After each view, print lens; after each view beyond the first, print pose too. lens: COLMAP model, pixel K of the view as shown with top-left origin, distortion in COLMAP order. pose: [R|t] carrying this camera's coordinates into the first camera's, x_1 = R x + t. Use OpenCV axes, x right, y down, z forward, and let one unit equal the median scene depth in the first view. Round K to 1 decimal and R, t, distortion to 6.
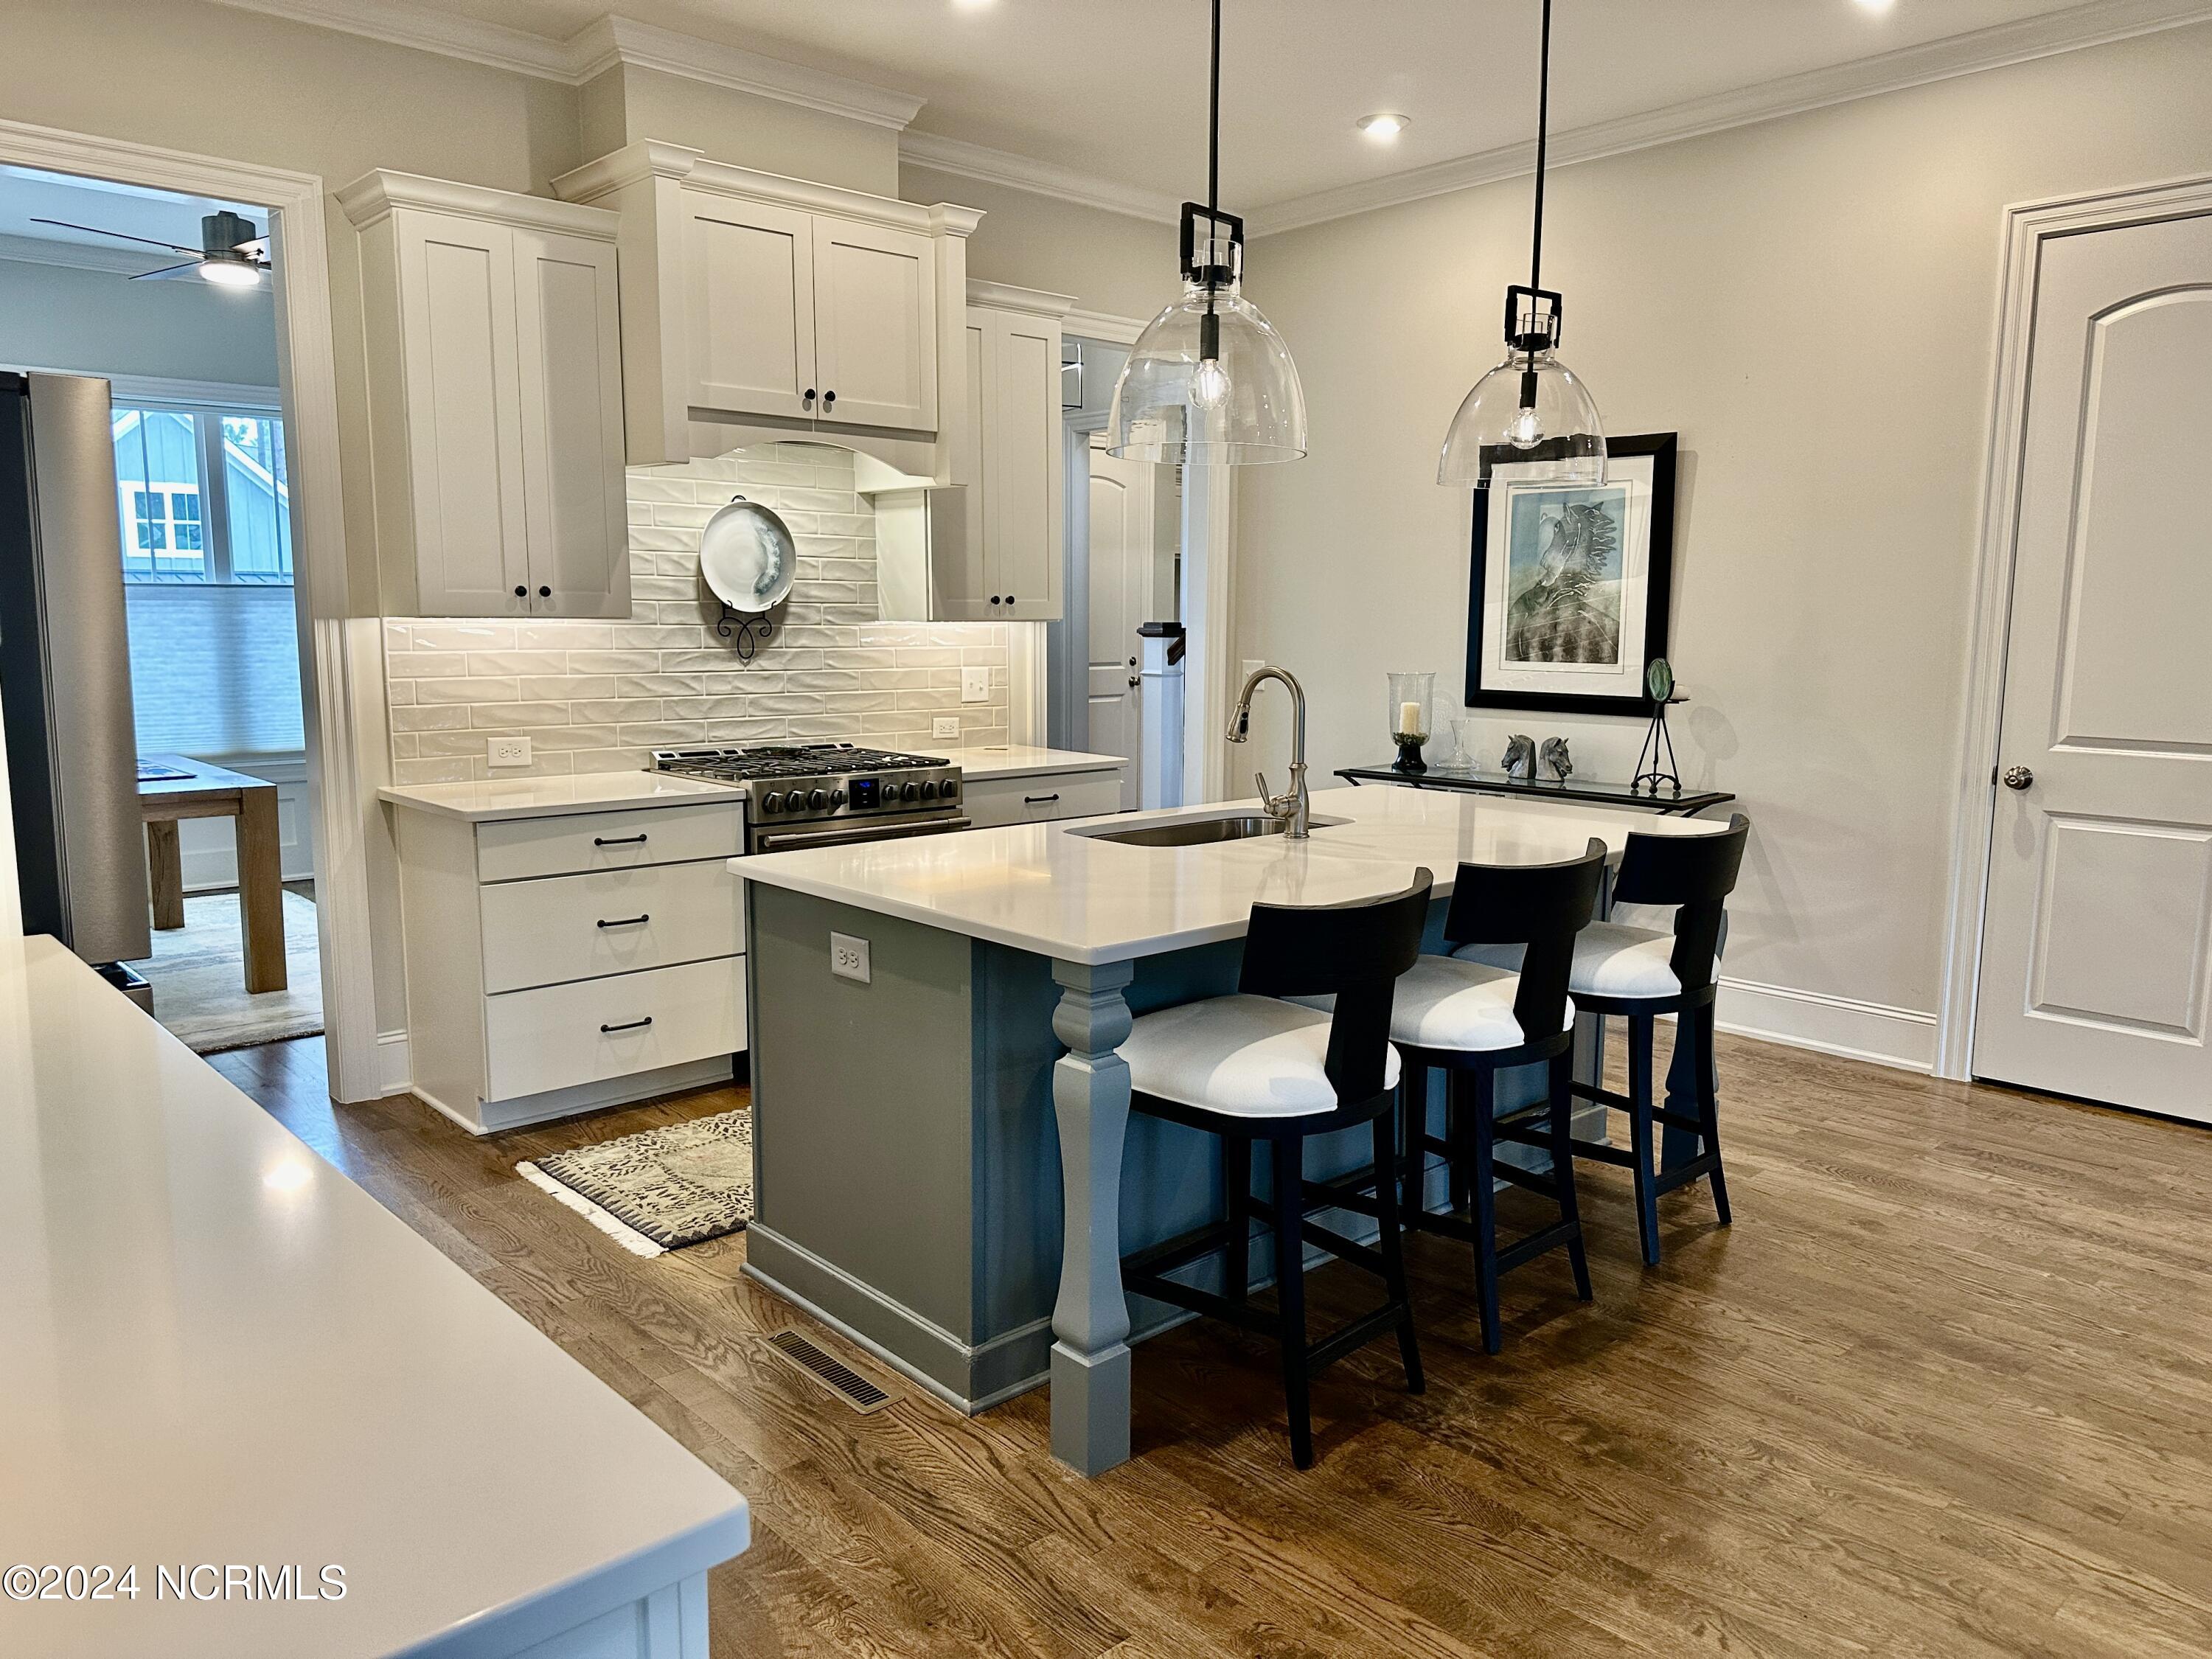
lens RADIAL K [[1549.0, 0, 1108.1], [0, 1549.0, 841.1], [0, 0, 1]] dist [0.066695, -0.089159]
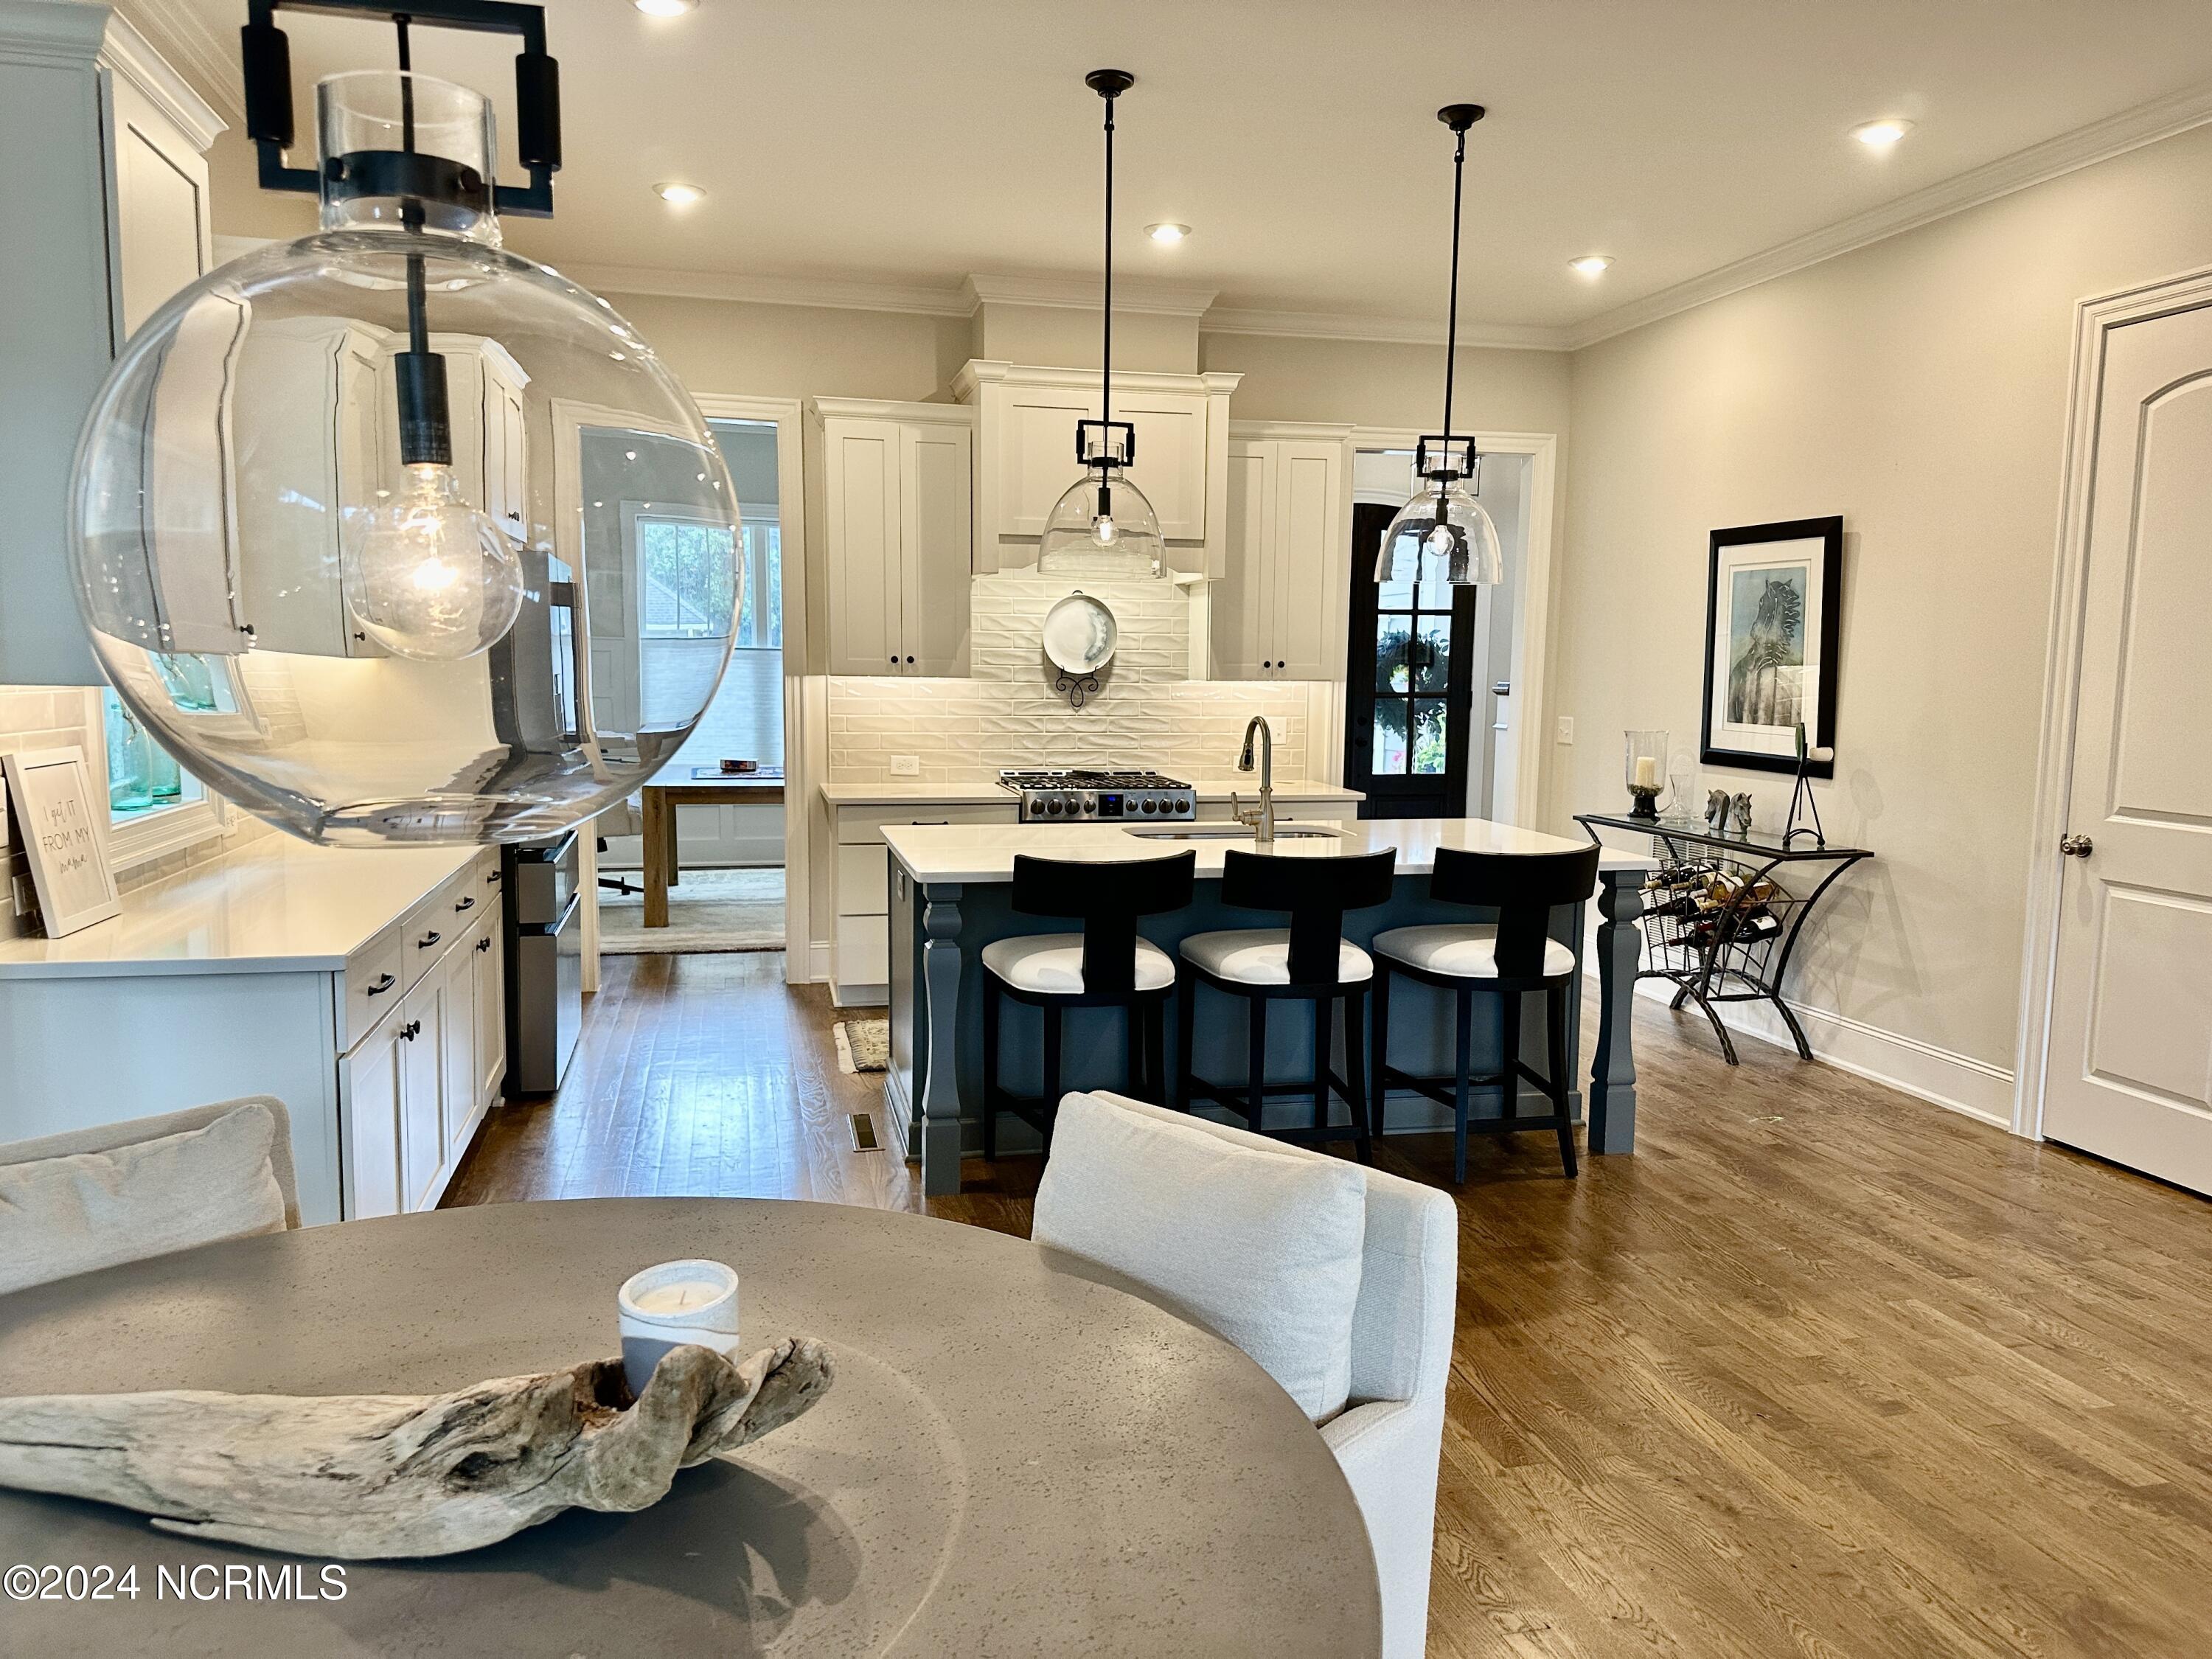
lens RADIAL K [[1549.0, 0, 1104.1], [0, 1549.0, 849.2], [0, 0, 1]] dist [0.066695, -0.089159]
pose [[0.872978, 0.064554, -0.483468, 0.473308], [-0.079372, 0.996793, -0.010224, 0.021253], [0.481257, 0.047300, 0.875302, -0.190271]]
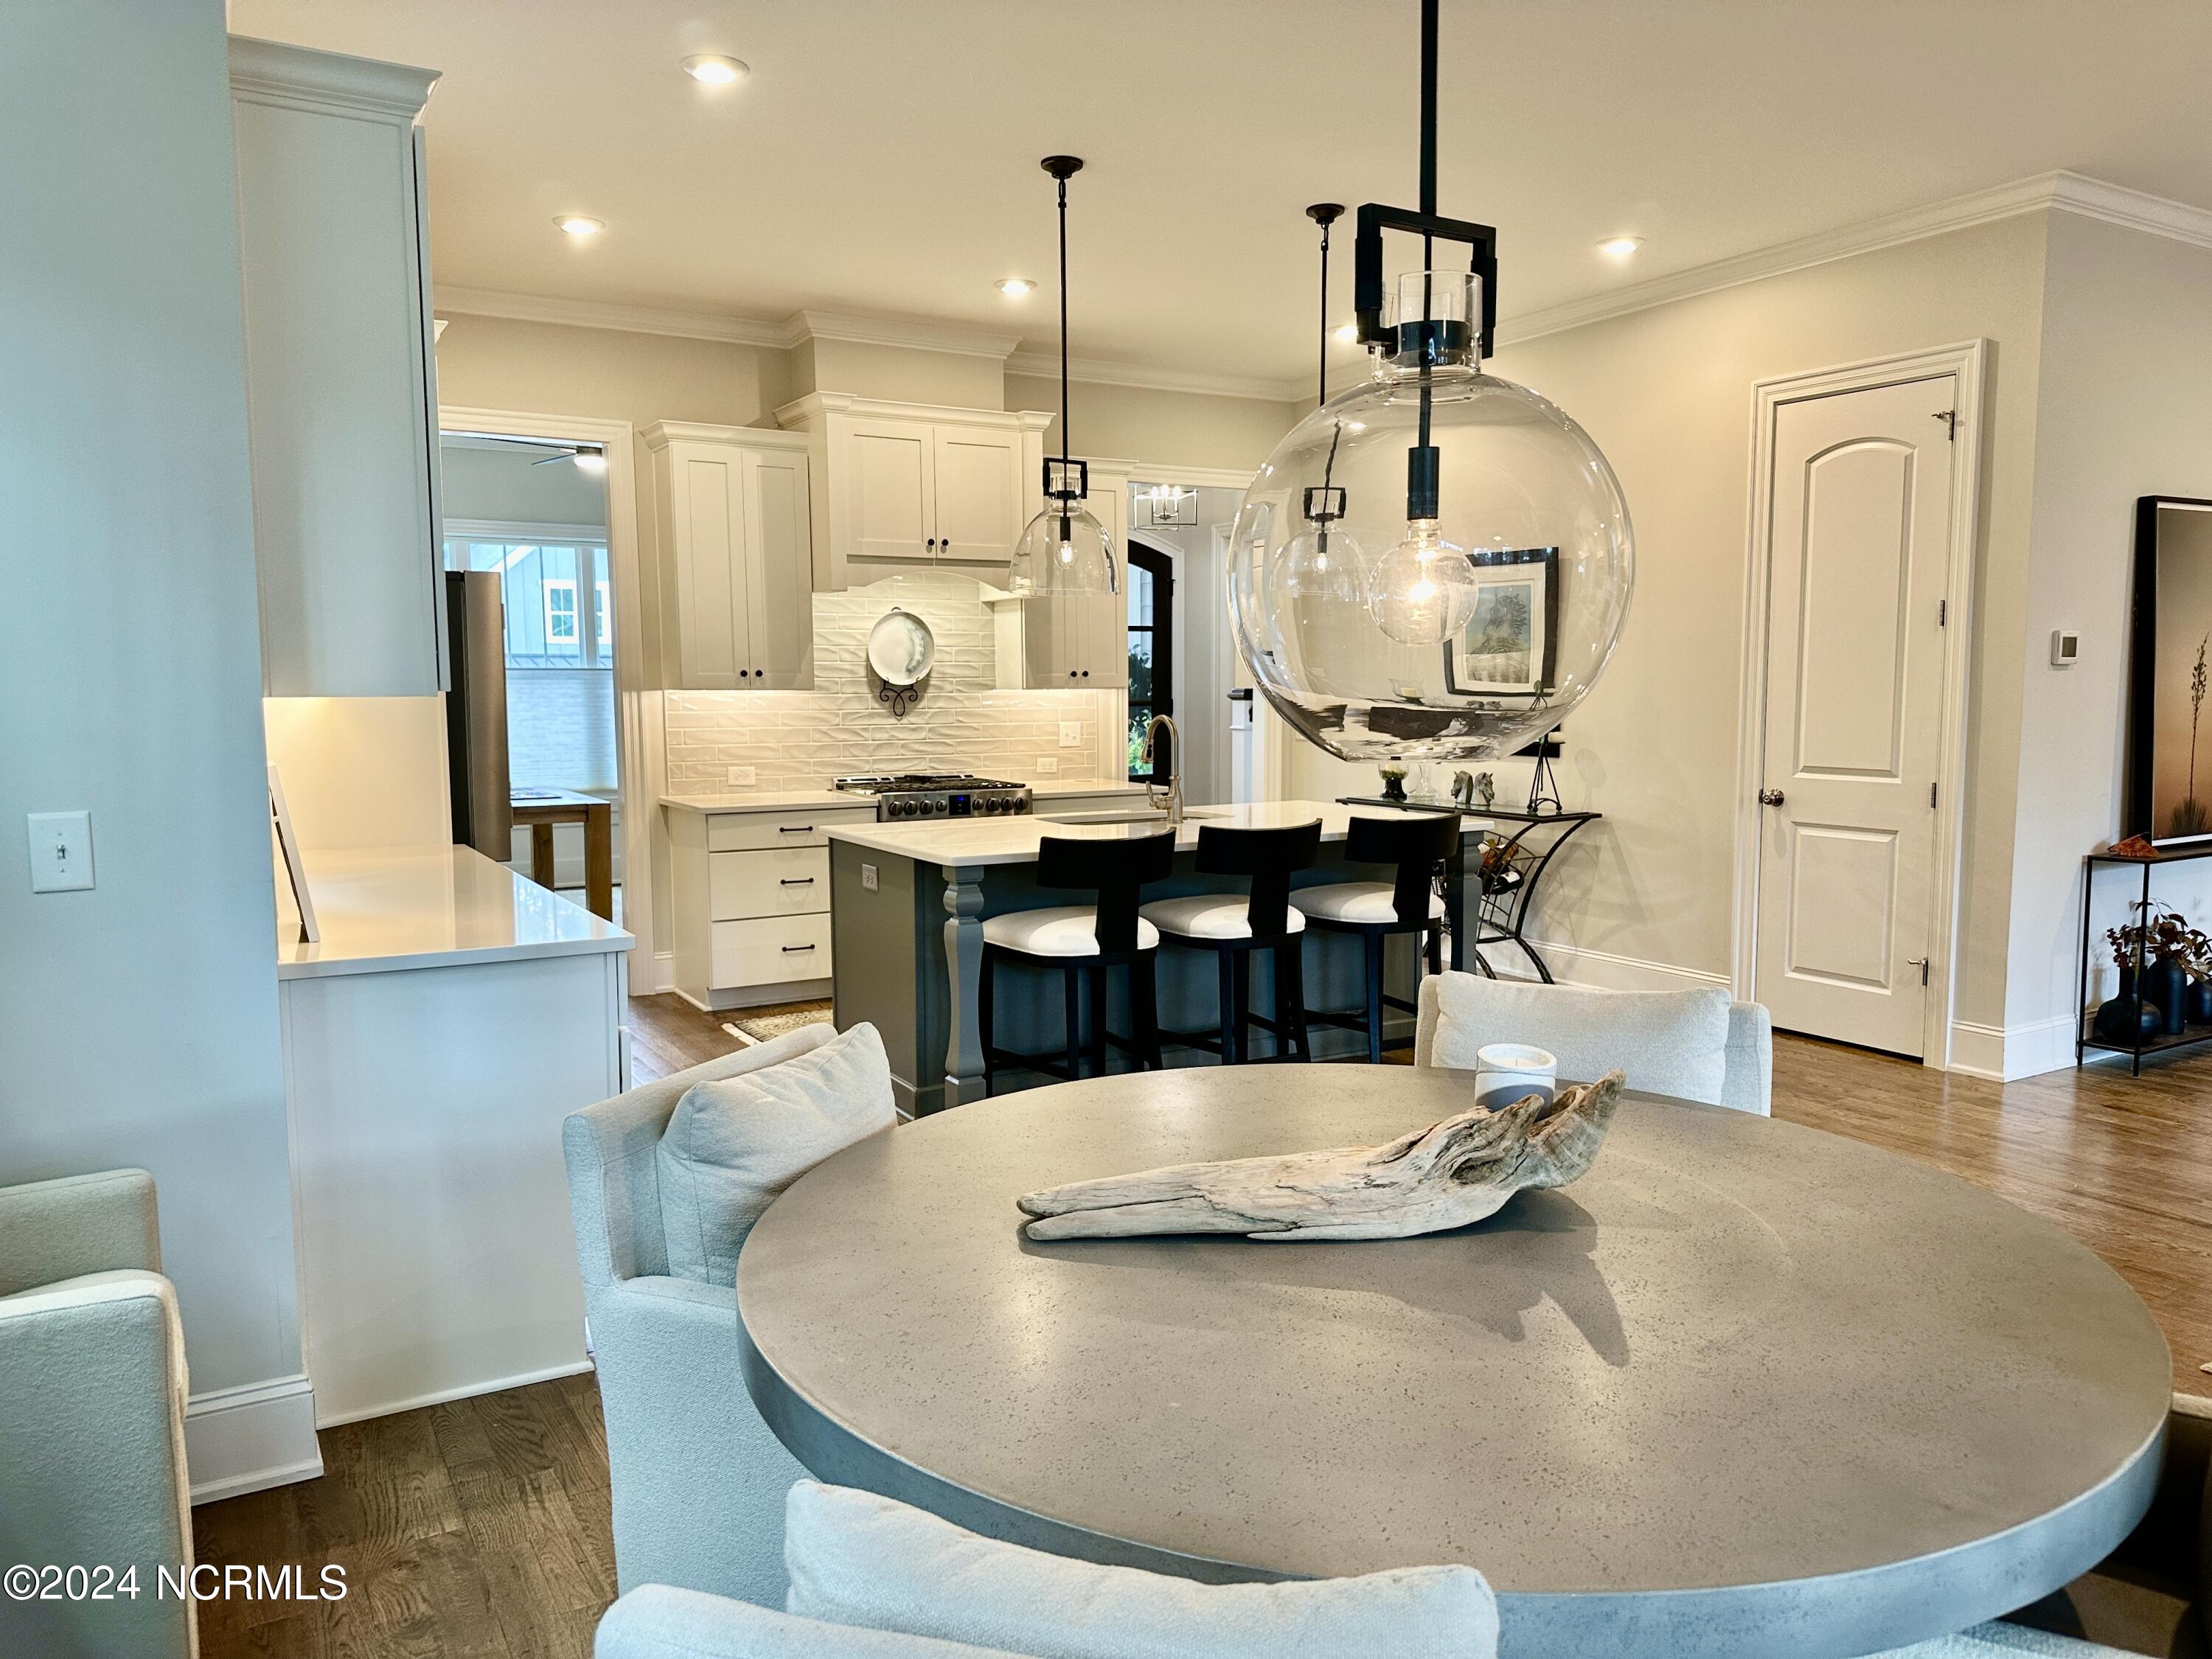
lens RADIAL K [[1549.0, 0, 1099.1], [0, 1549.0, 849.5], [0, 0, 1]] dist [0.066695, -0.089159]
pose [[0.976609, 0.012828, -0.214642, 0.276216], [-0.021104, 0.999118, -0.036314, 0.059803], [0.213987, 0.039994, 0.976018, -0.398842]]
